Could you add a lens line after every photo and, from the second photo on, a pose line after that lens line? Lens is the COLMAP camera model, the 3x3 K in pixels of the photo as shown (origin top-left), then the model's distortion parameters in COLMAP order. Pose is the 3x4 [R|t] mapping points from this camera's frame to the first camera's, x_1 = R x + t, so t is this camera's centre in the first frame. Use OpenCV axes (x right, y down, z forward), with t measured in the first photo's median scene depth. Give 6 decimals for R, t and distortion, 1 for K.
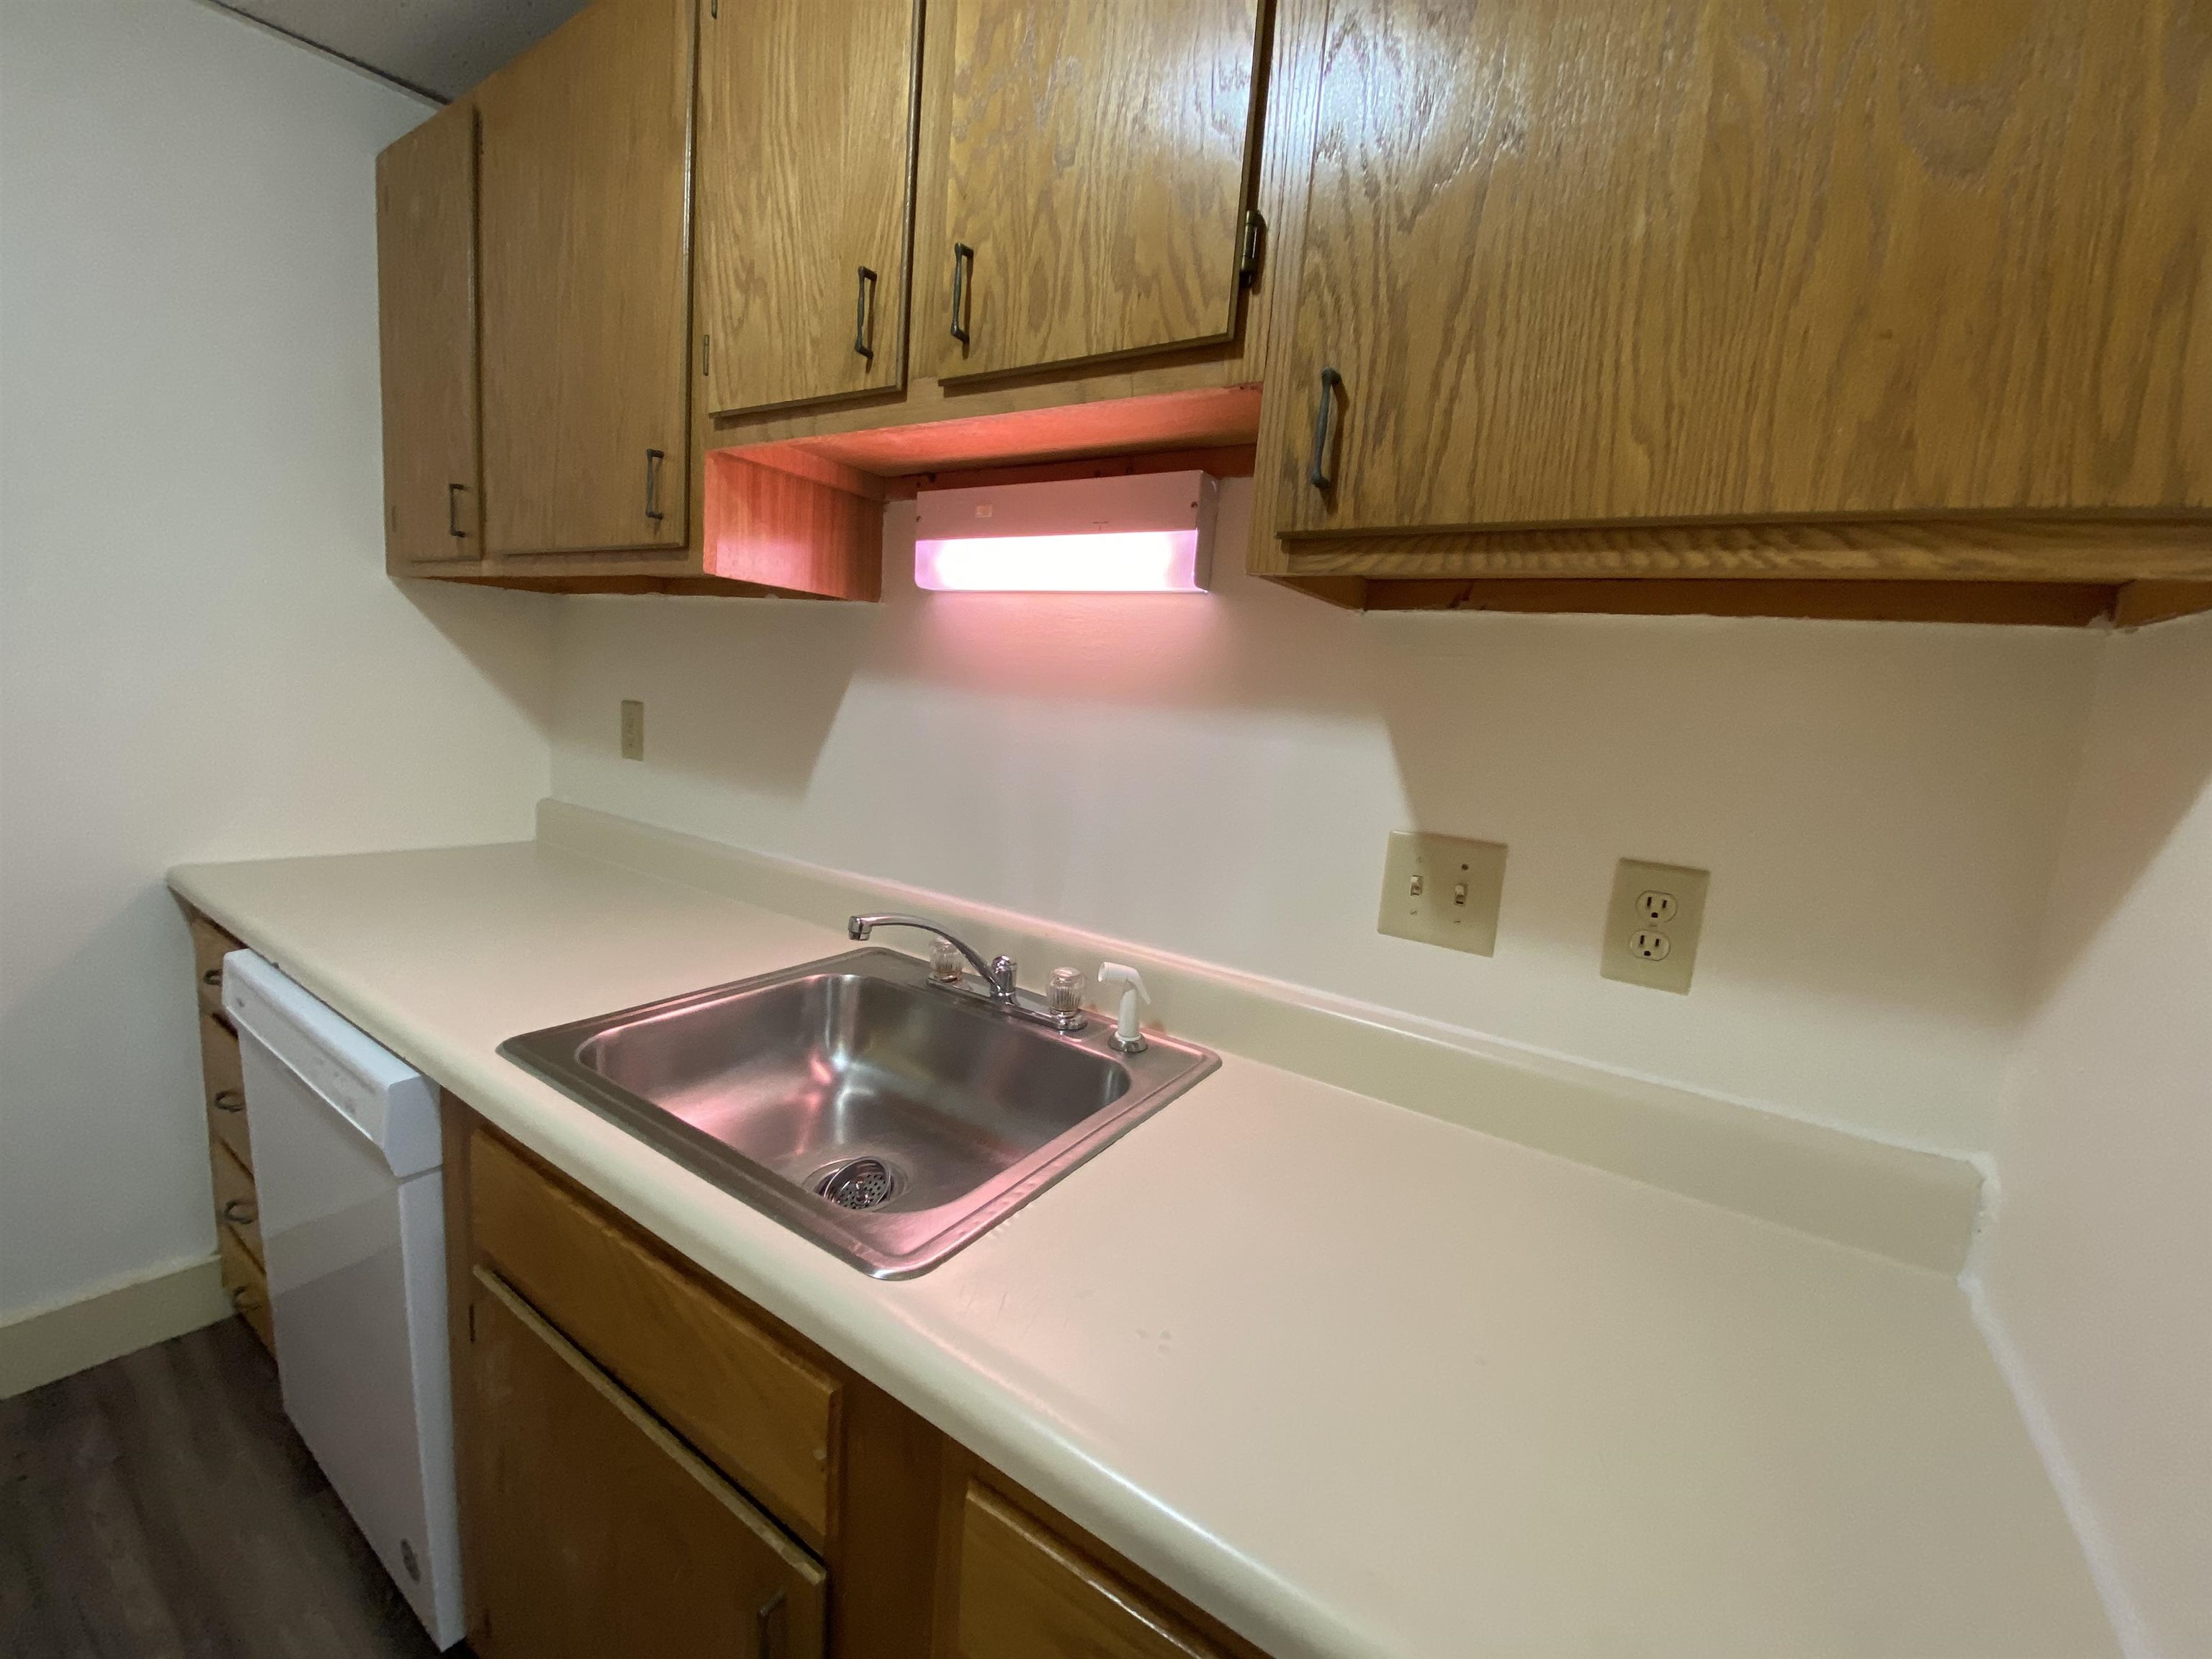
lens RADIAL K [[881.9, 0, 1101.1], [0, 881.9, 834.2], [0, 0, 1]] dist [0.029954, -0.026221]
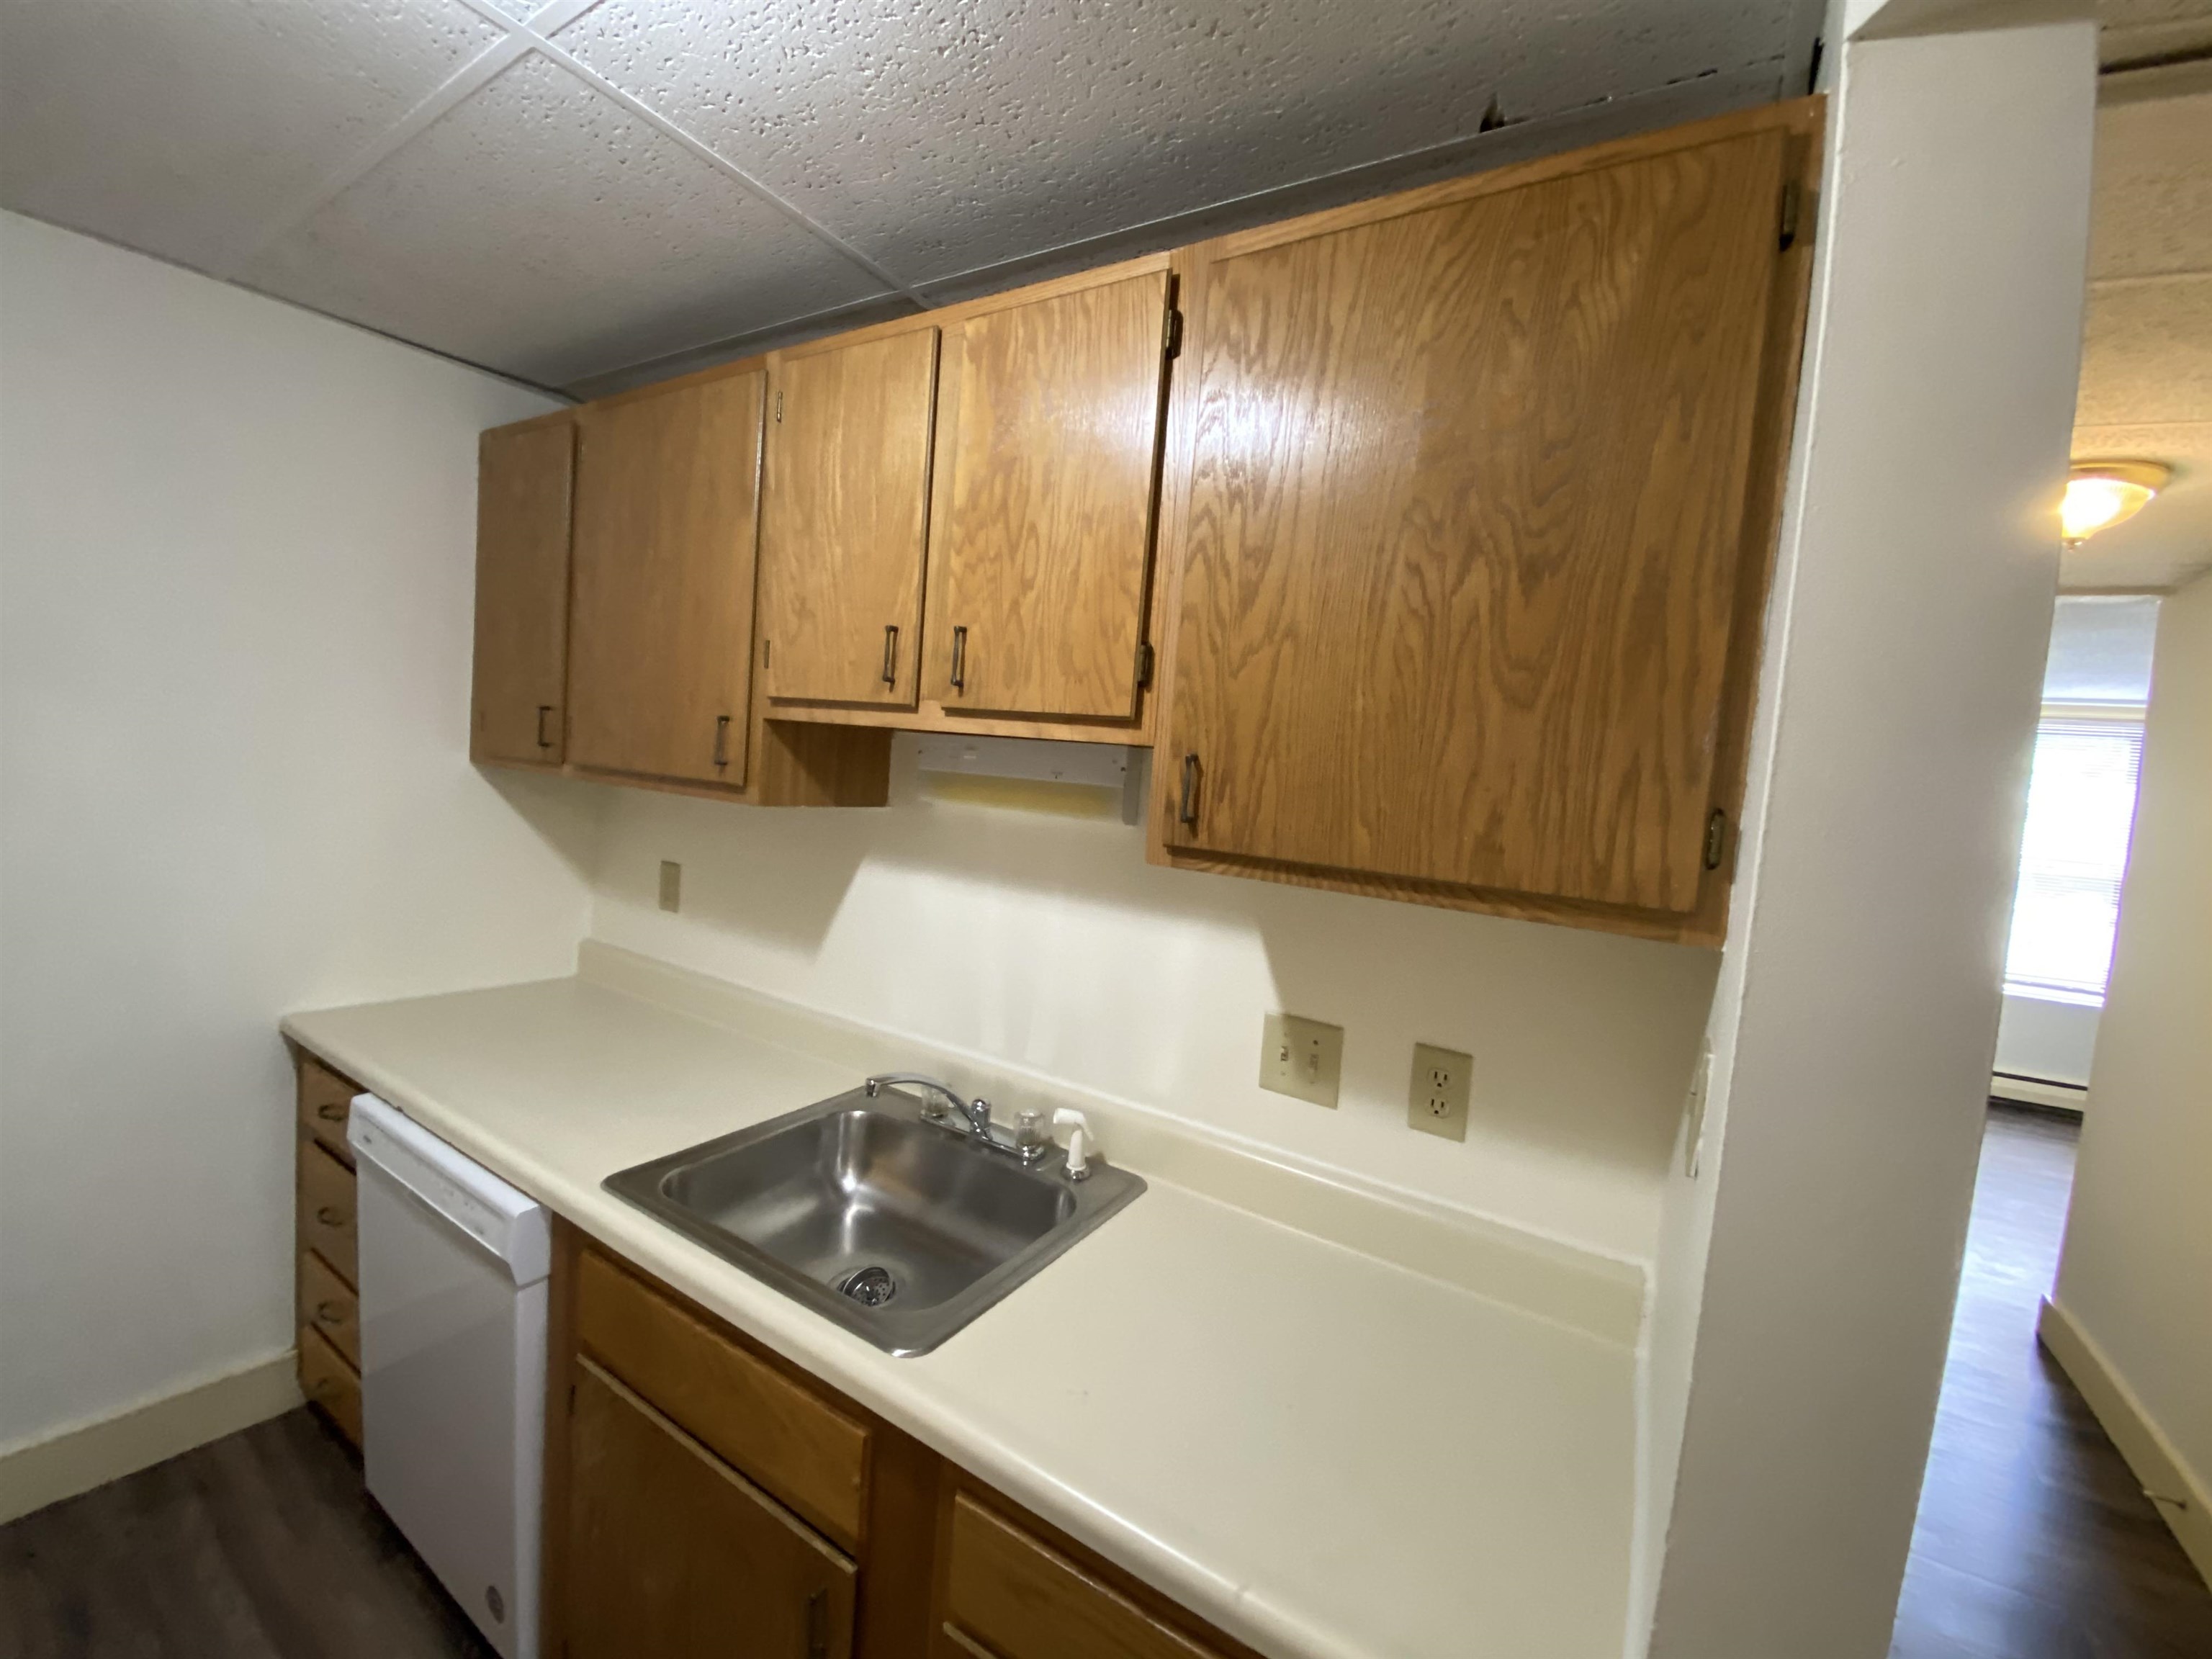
lens RADIAL K [[898.4, 0, 1096.3], [0, 898.4, 820.7], [0, 0, 1]] dist [0.041317, -0.032523]
pose [[0.999797, 0.001241, 0.020086, 0.038443], [0.000433, 0.996535, -0.083169, -0.189850], [-0.020119, 0.083160, 0.996333, -0.423236]]
